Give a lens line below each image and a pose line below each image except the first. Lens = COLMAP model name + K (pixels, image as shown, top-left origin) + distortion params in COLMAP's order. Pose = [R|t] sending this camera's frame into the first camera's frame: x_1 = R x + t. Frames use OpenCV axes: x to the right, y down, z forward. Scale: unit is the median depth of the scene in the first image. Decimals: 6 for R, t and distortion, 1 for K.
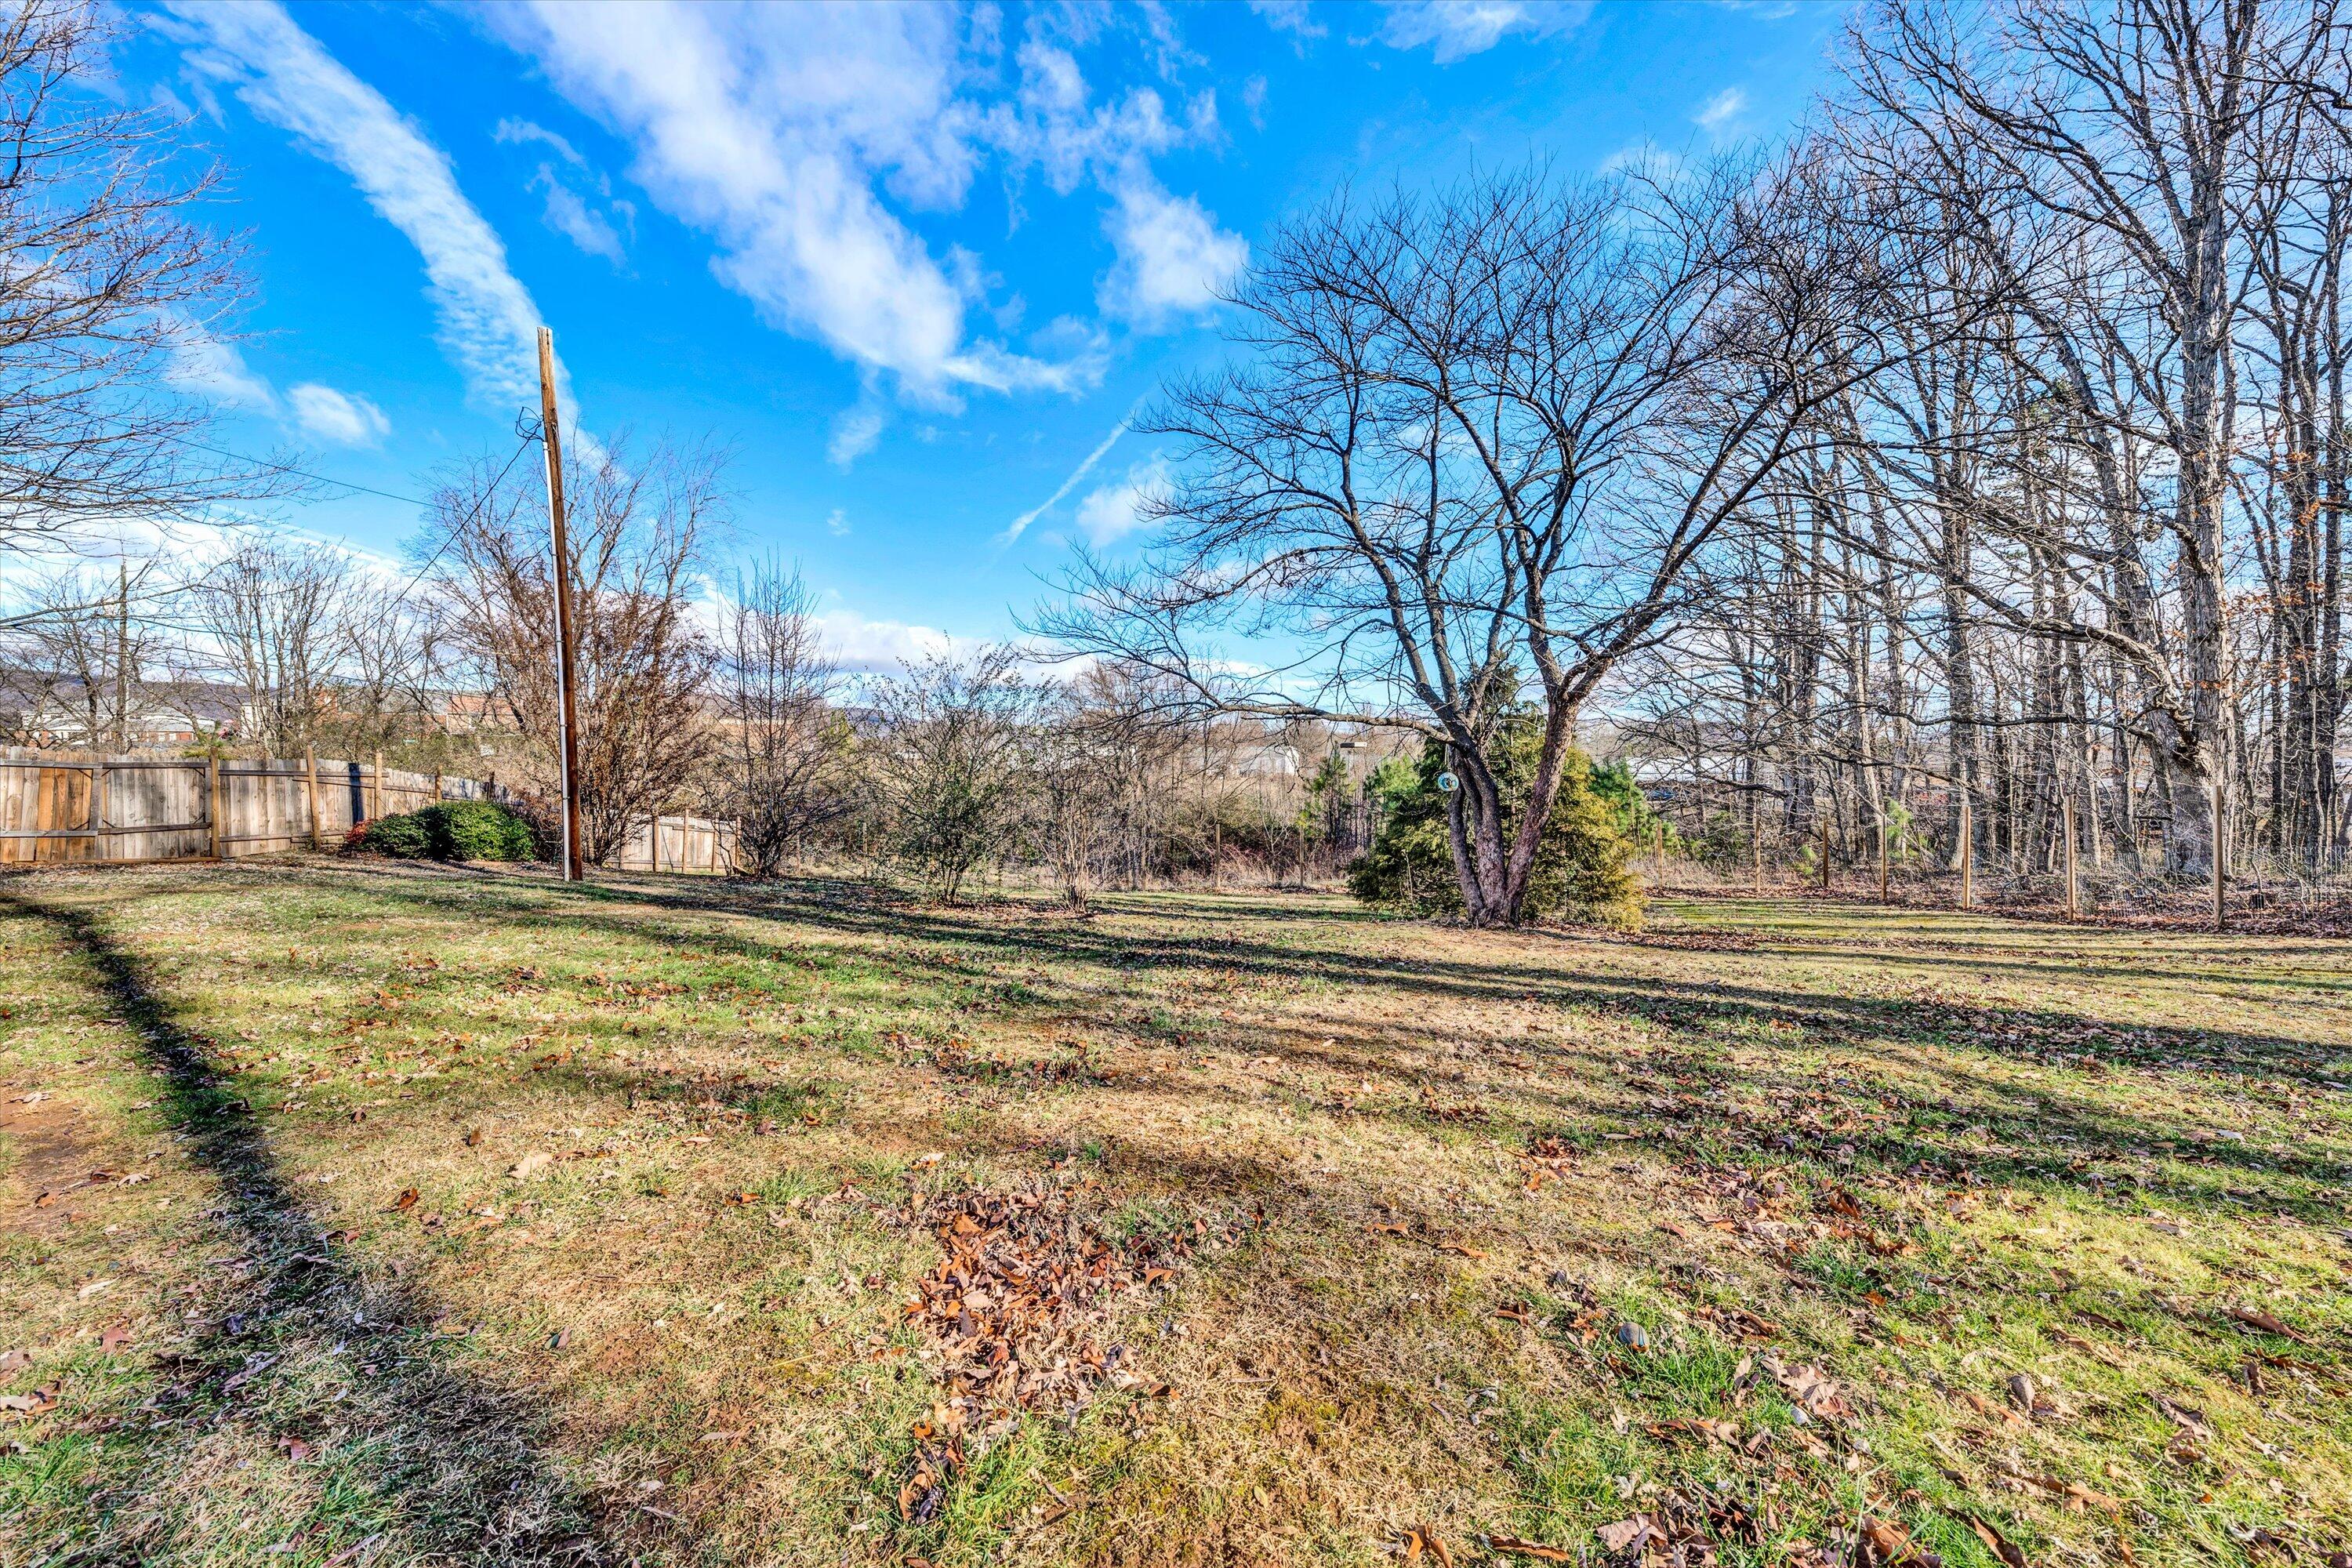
lens RADIAL K [[852.0, 0, 1163.6], [0, 852.0, 773.4], [0, 0, 1]] dist [-0.002316, -0.000011]
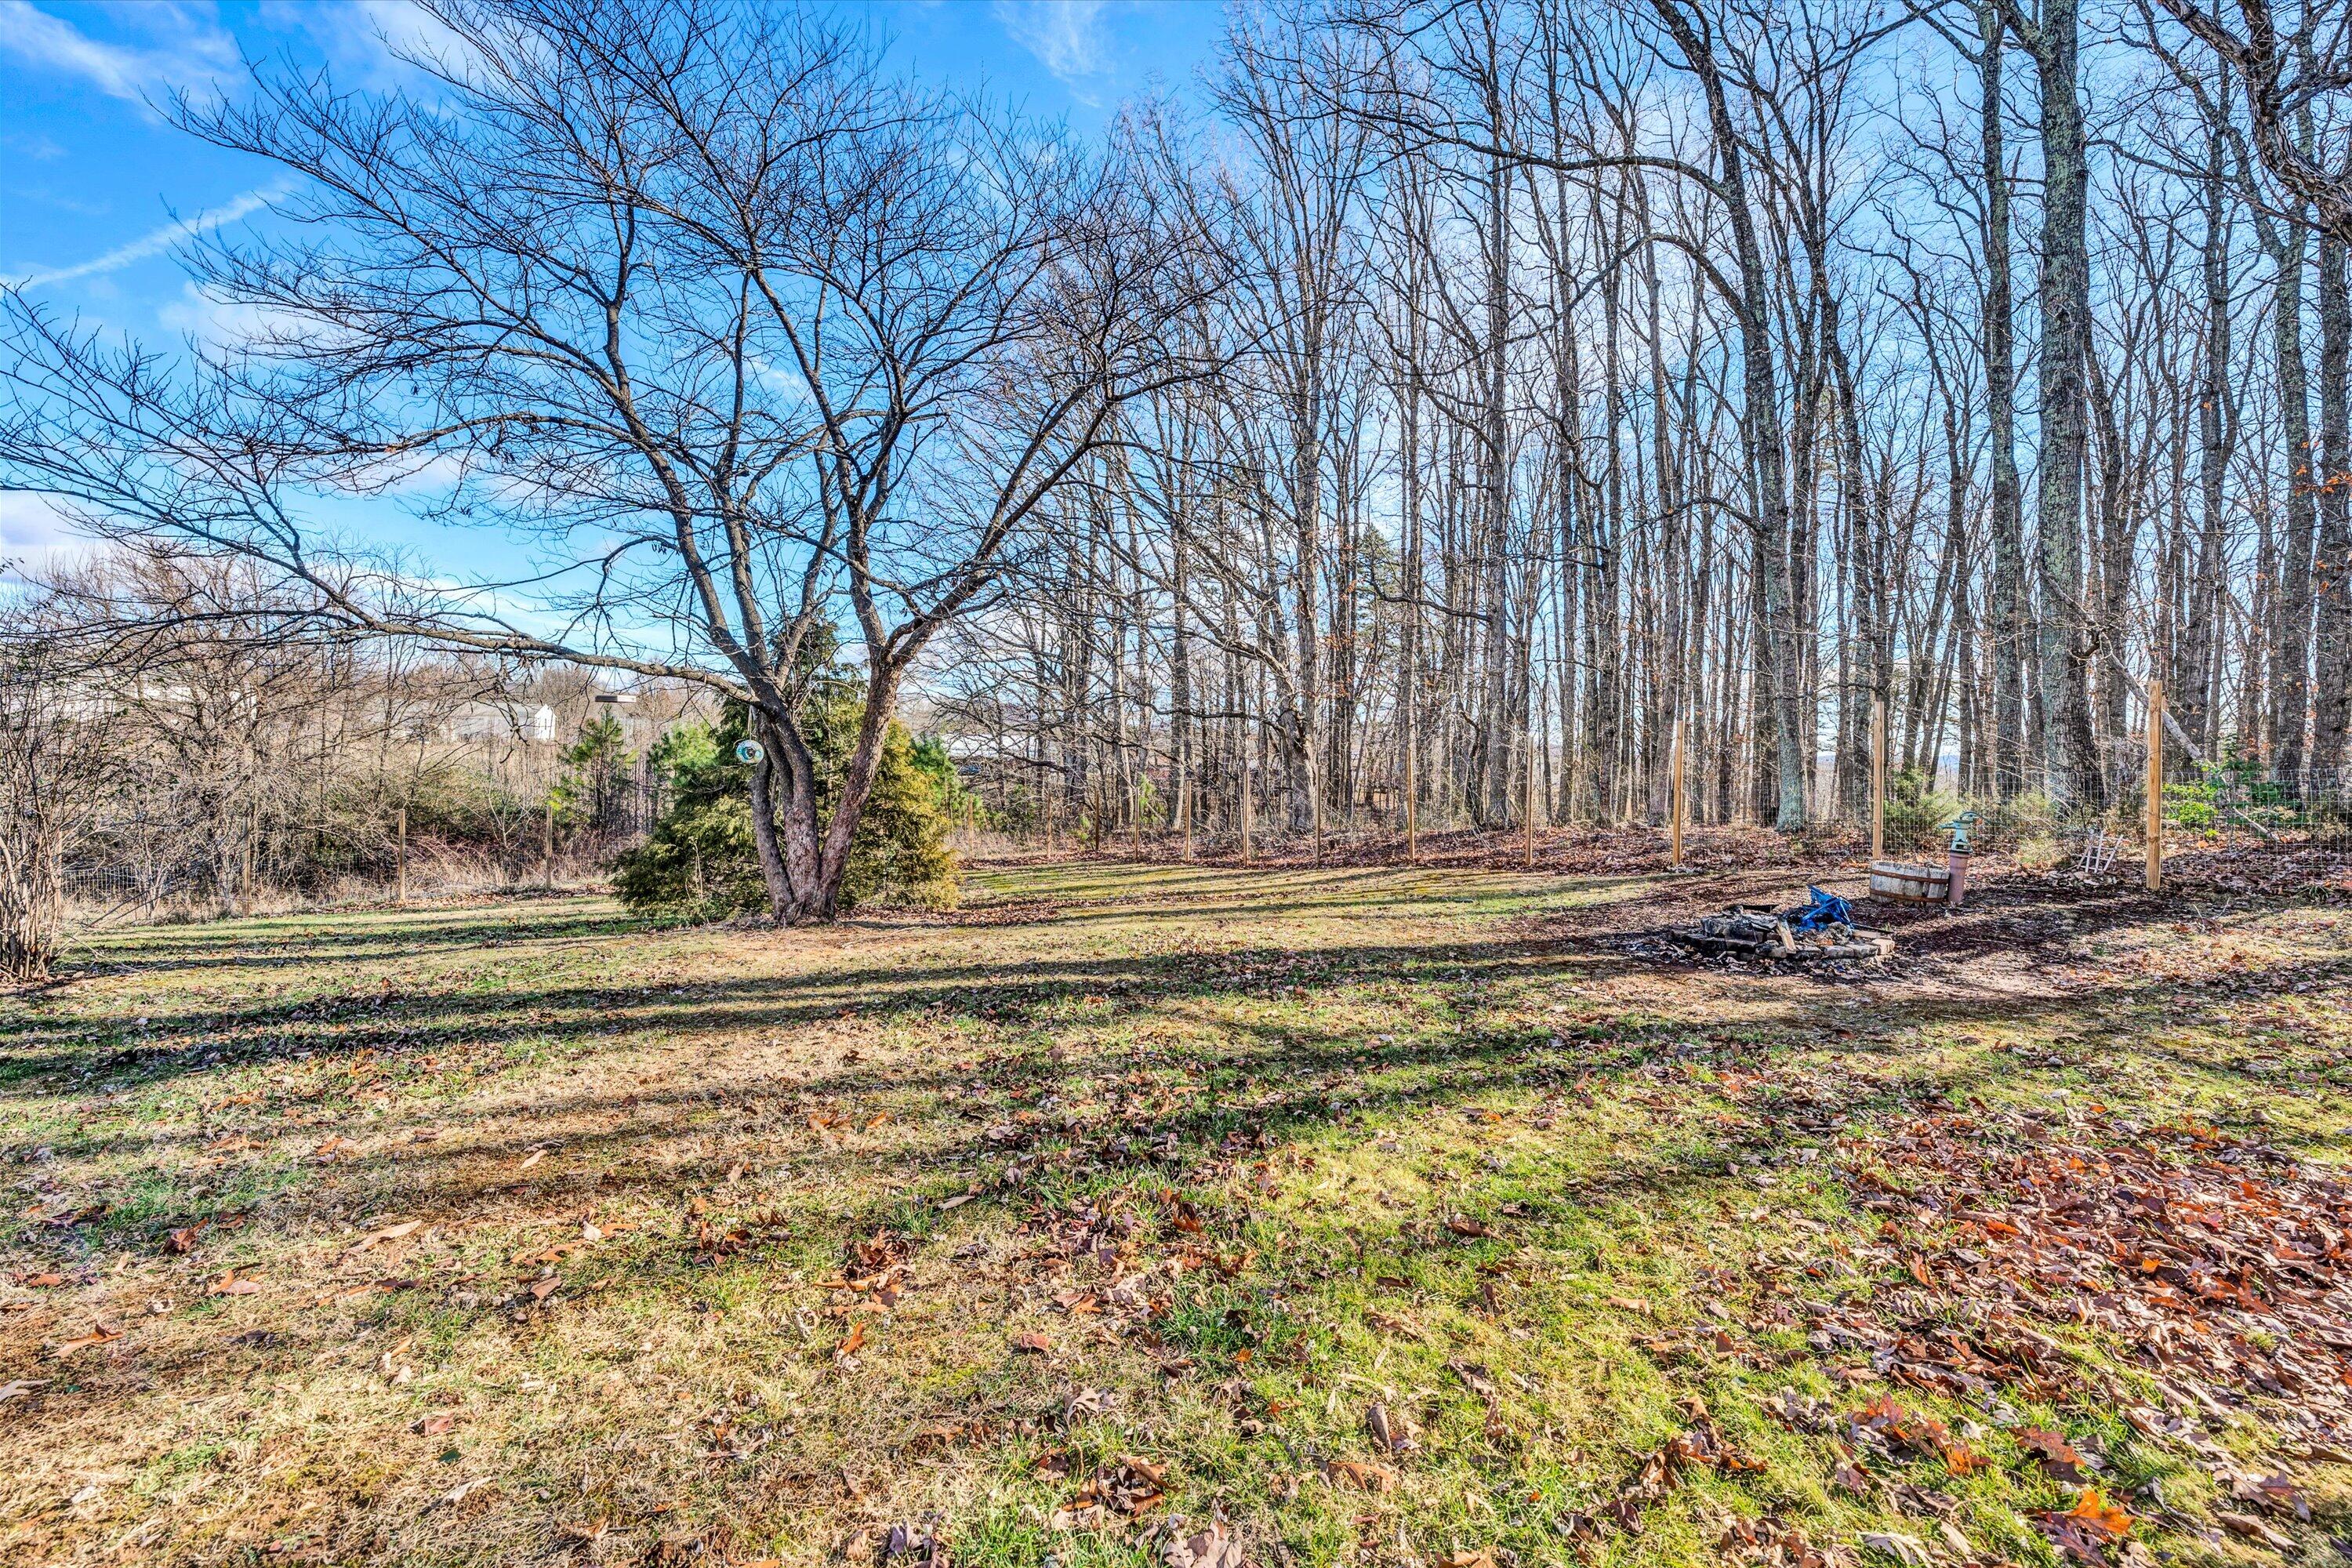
lens RADIAL K [[852.0, 0, 1163.6], [0, 852.0, 773.4], [0, 0, 1]] dist [-0.002316, -0.000011]
pose [[0.722501, 0.003284, 0.691362, 0.059958], [-0.023930, 0.999508, 0.020260, 0.005025], [-0.690956, -0.031182, 0.722224, 0.147673]]
